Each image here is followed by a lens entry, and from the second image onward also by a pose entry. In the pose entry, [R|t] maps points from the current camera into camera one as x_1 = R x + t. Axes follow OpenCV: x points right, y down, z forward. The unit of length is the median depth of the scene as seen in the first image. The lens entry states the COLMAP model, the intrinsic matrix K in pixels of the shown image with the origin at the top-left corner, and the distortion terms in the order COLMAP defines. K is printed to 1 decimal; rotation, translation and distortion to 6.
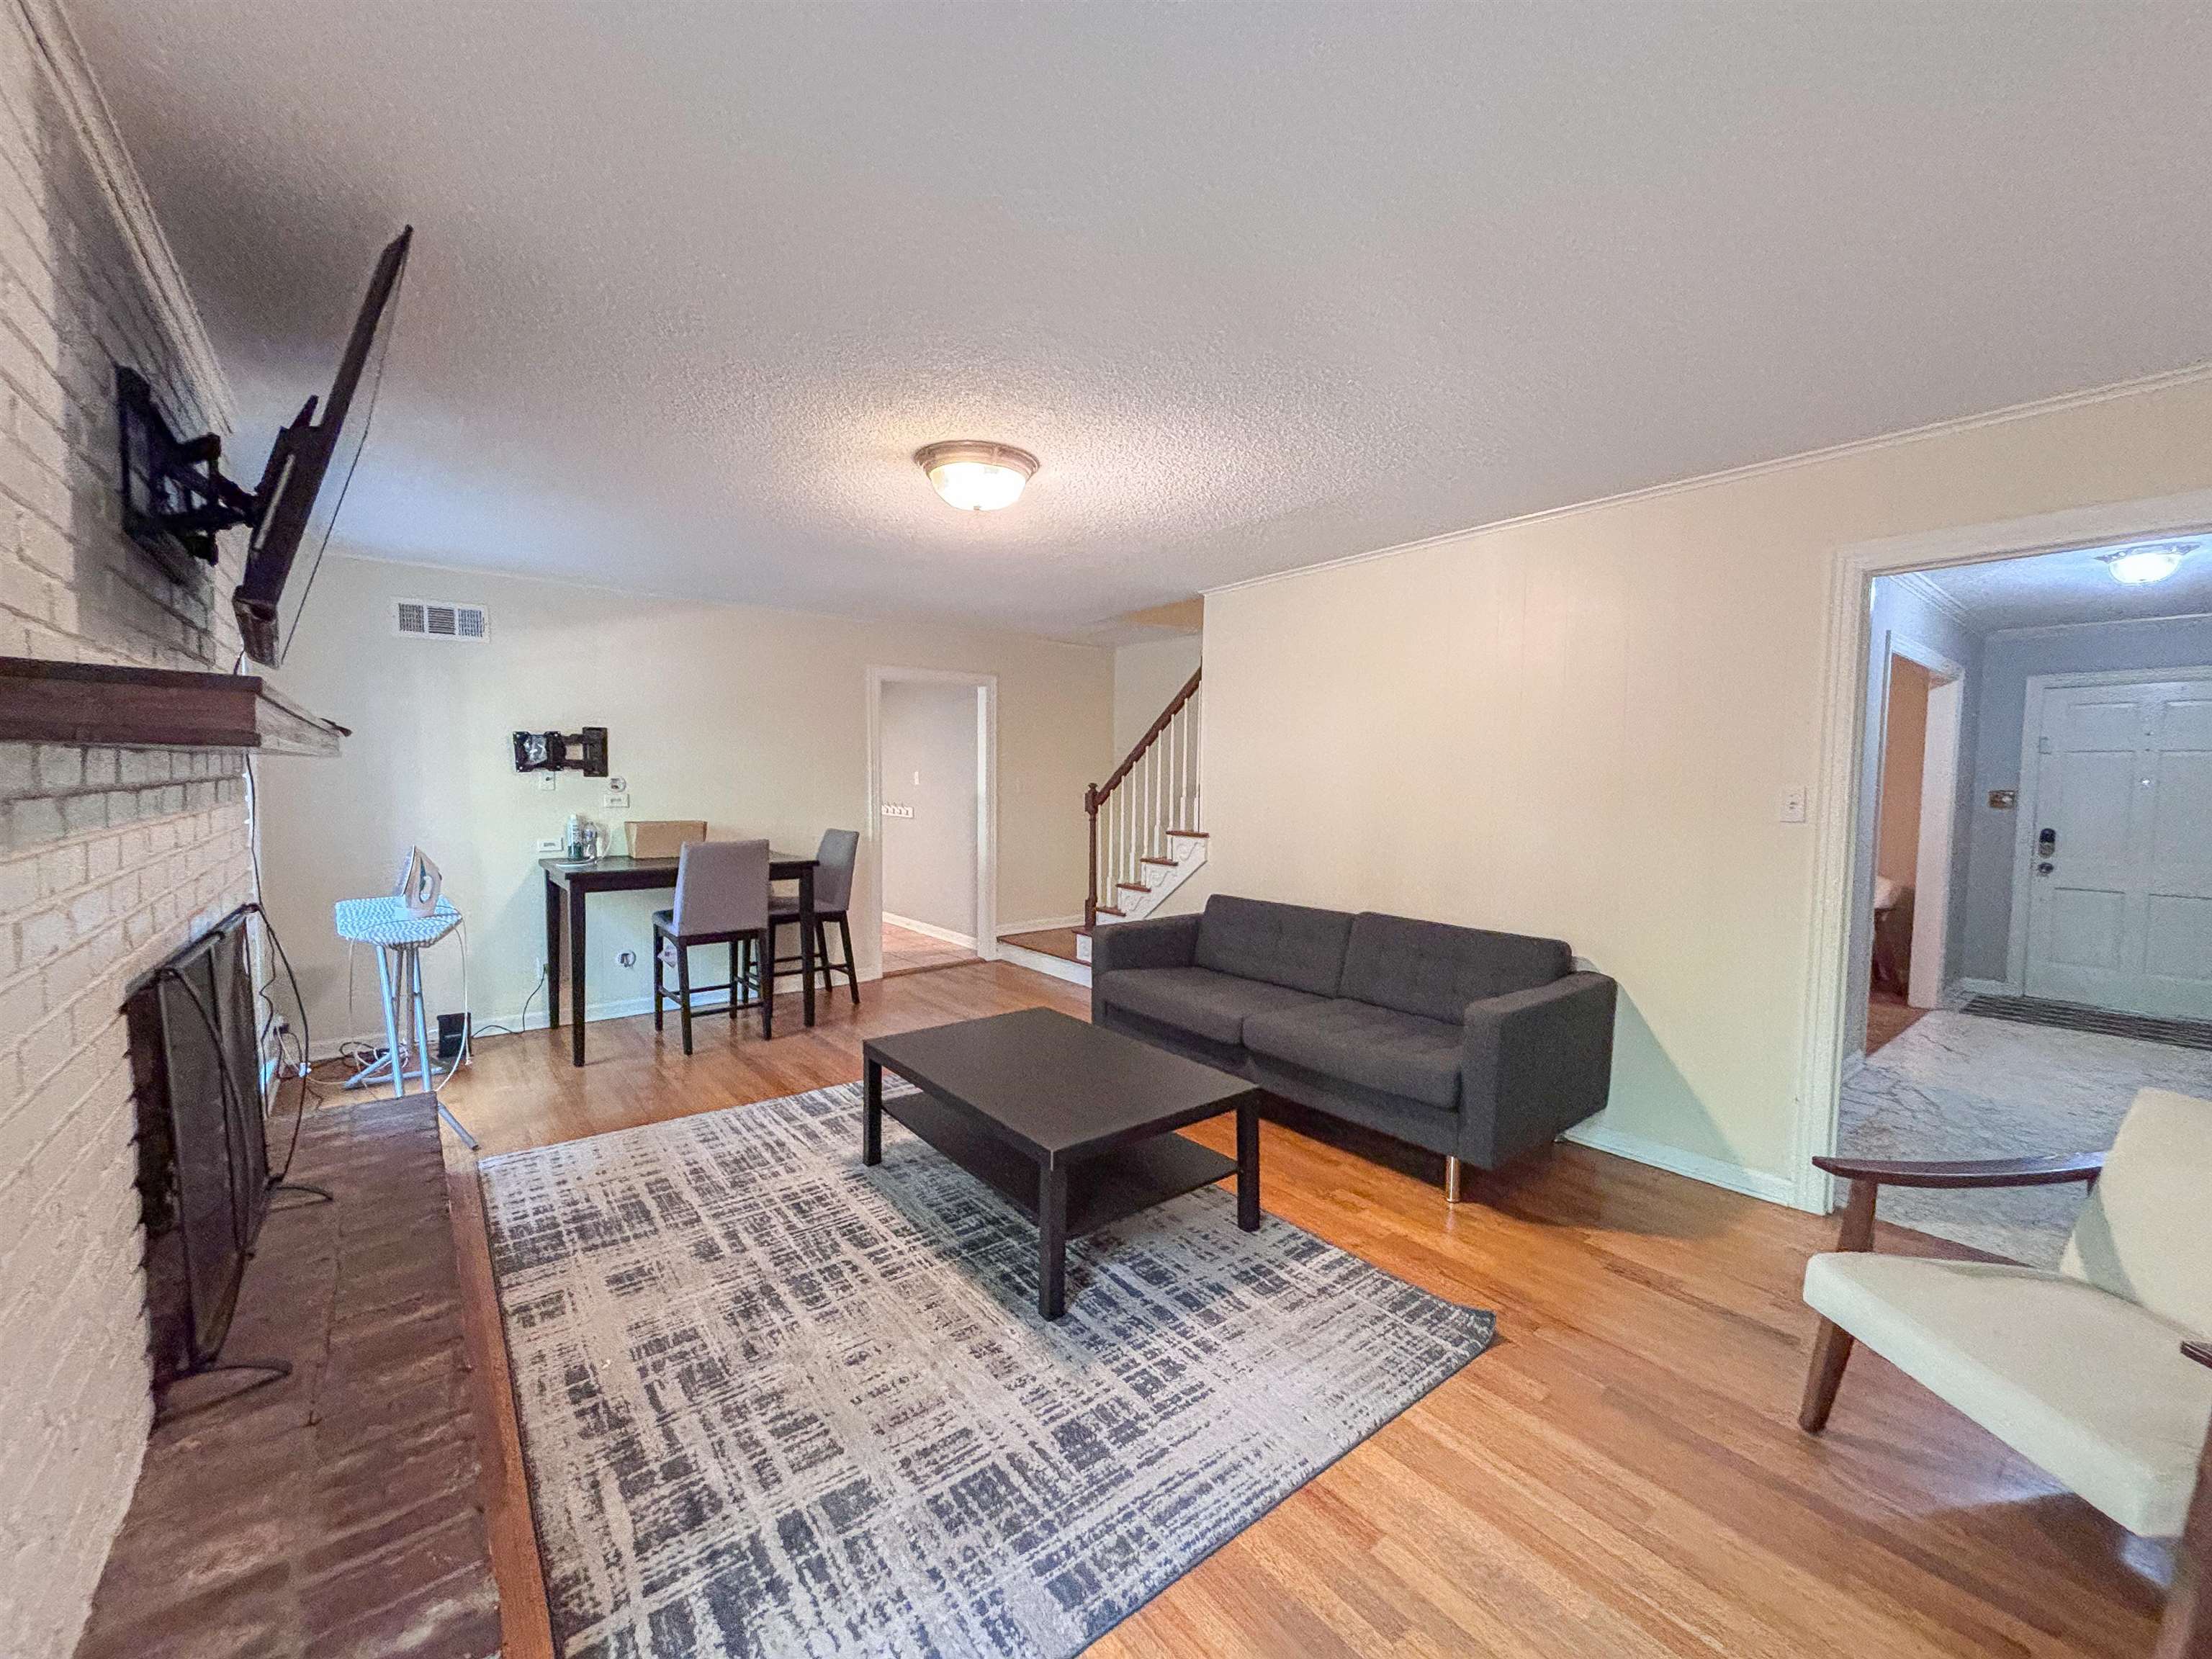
lens RADIAL K [[898.0, 0, 1103.7], [0, 898.0, 829.5], [0, 0, 1]] dist [0.013857, -0.003056]
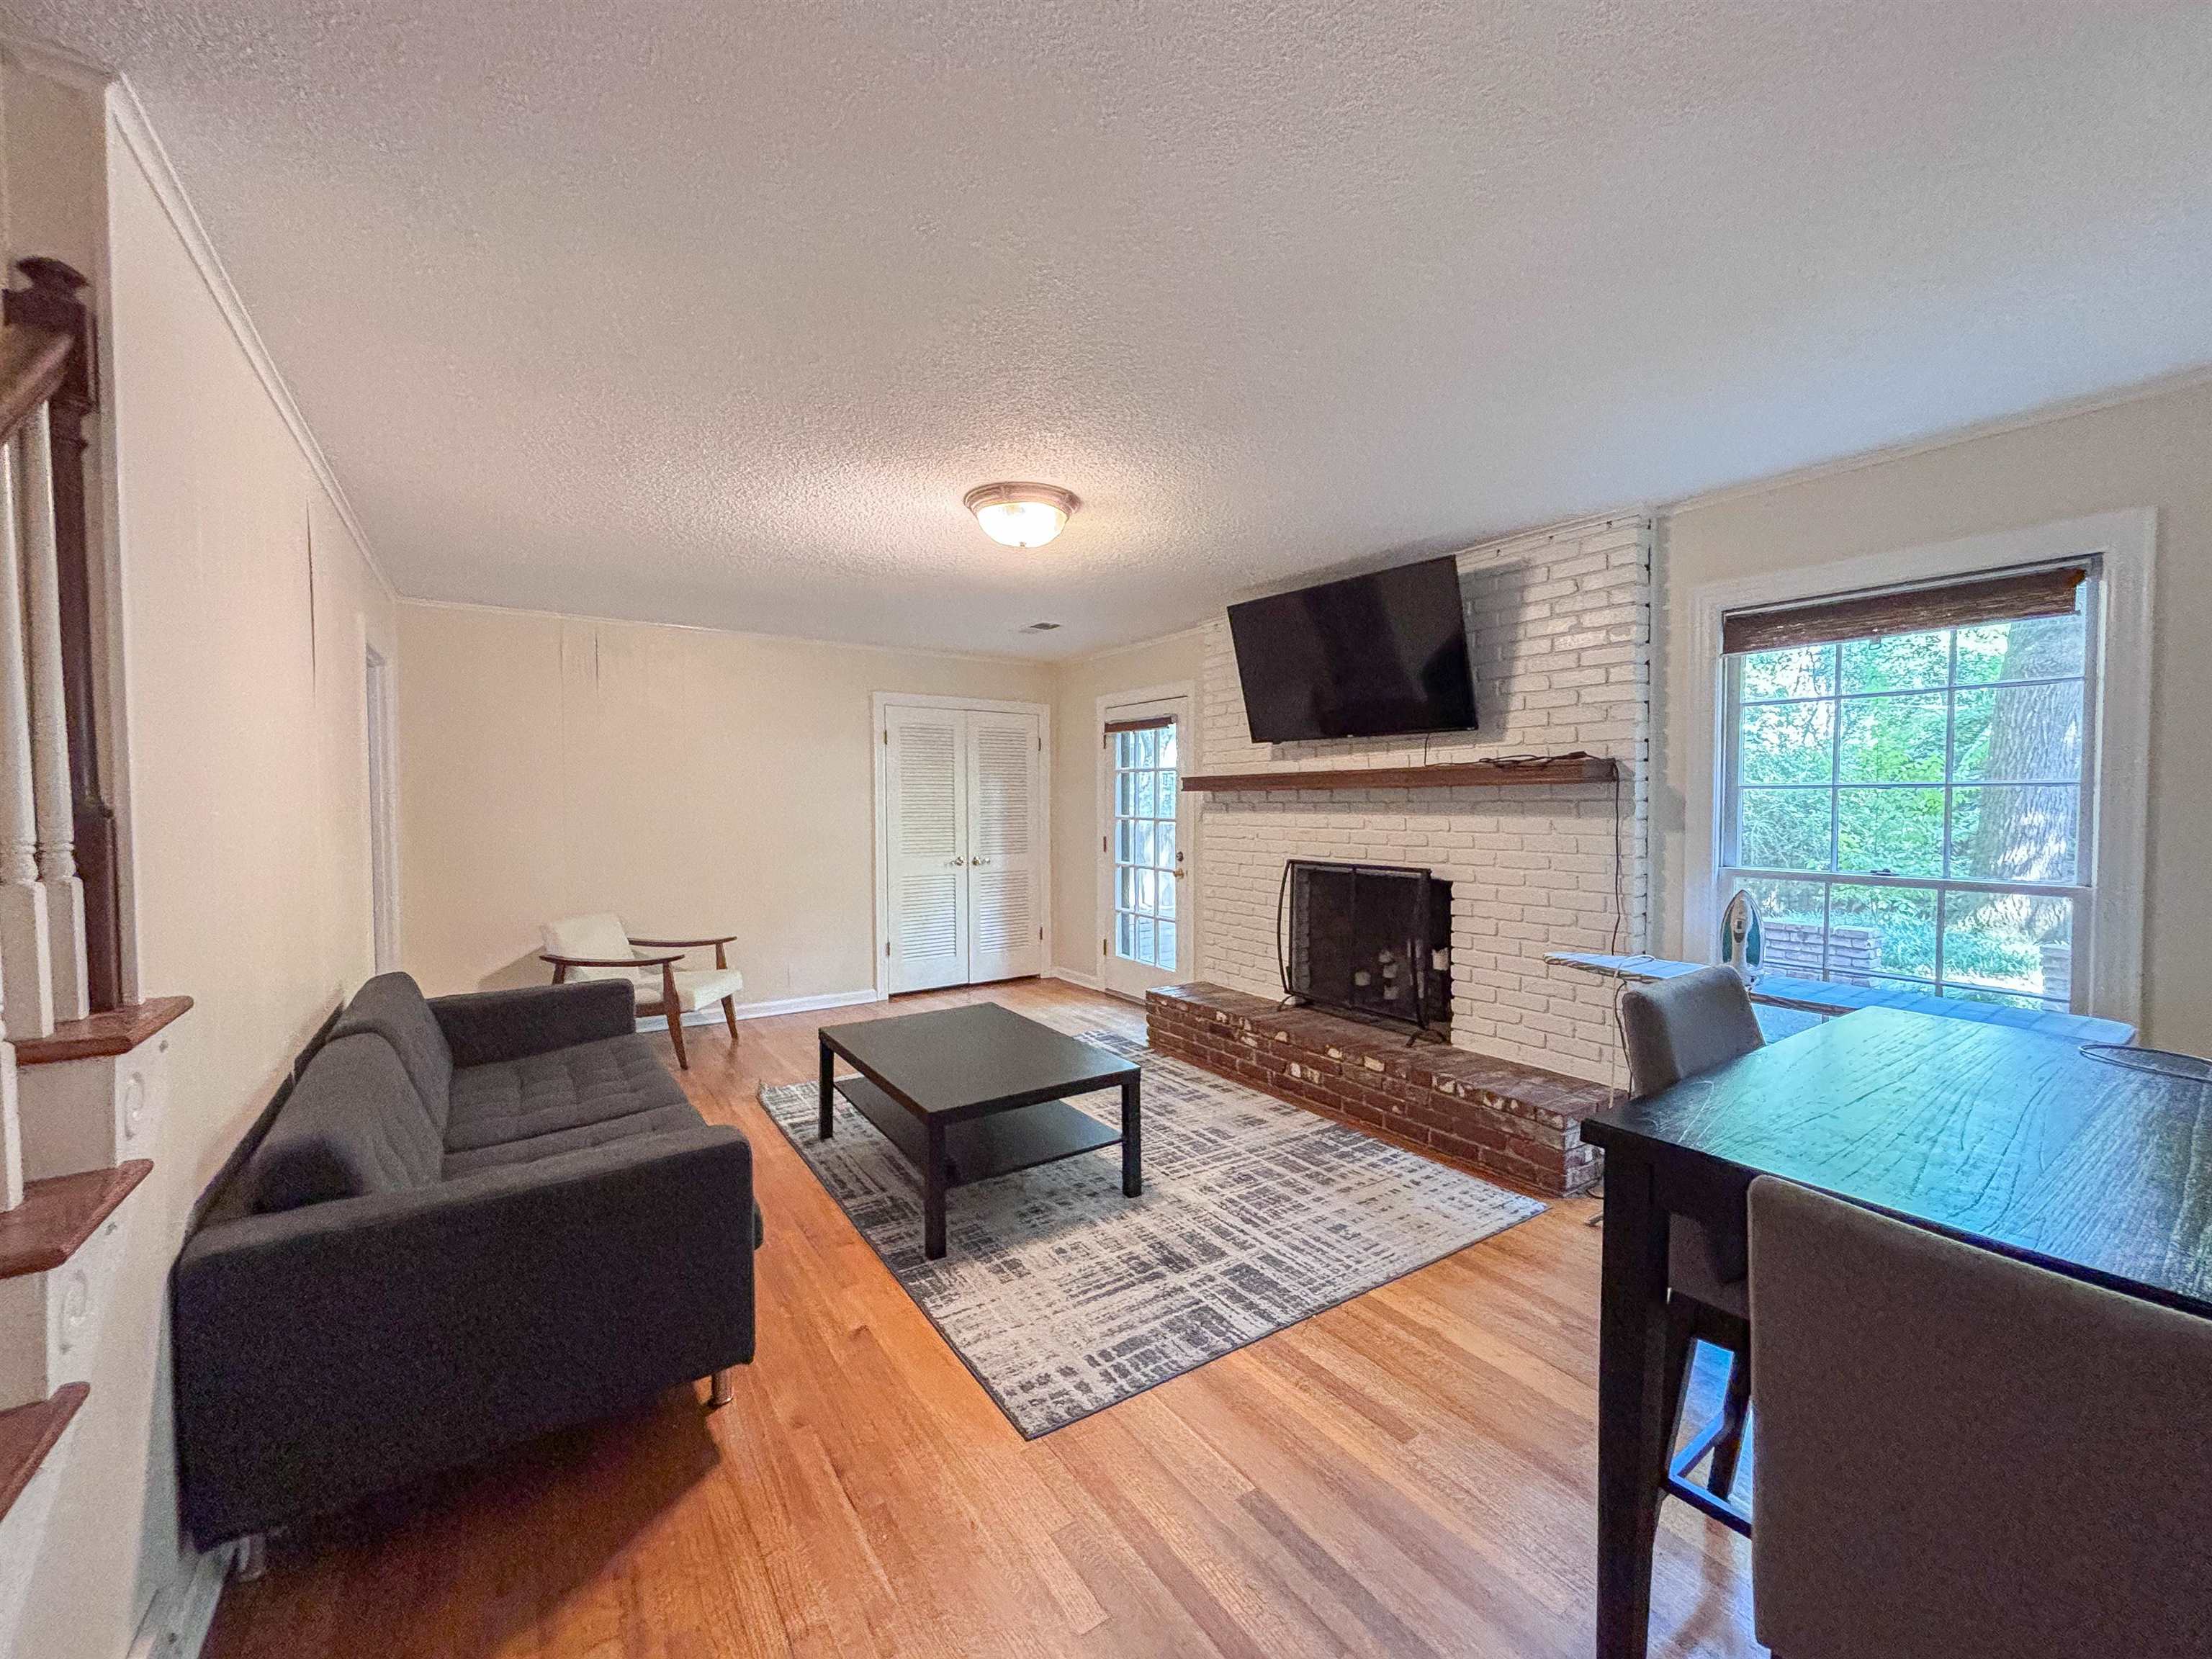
lens RADIAL K [[898.0, 0, 1106.4], [0, 898.0, 824.2], [0, 0, 1]] dist [0.013857, -0.003056]
pose [[-0.997049, 0.000321, 0.076769, -0.331950], [0.007933, 0.995068, 0.098874, -0.141118], [-0.076359, 0.099191, -0.992134, 2.118832]]
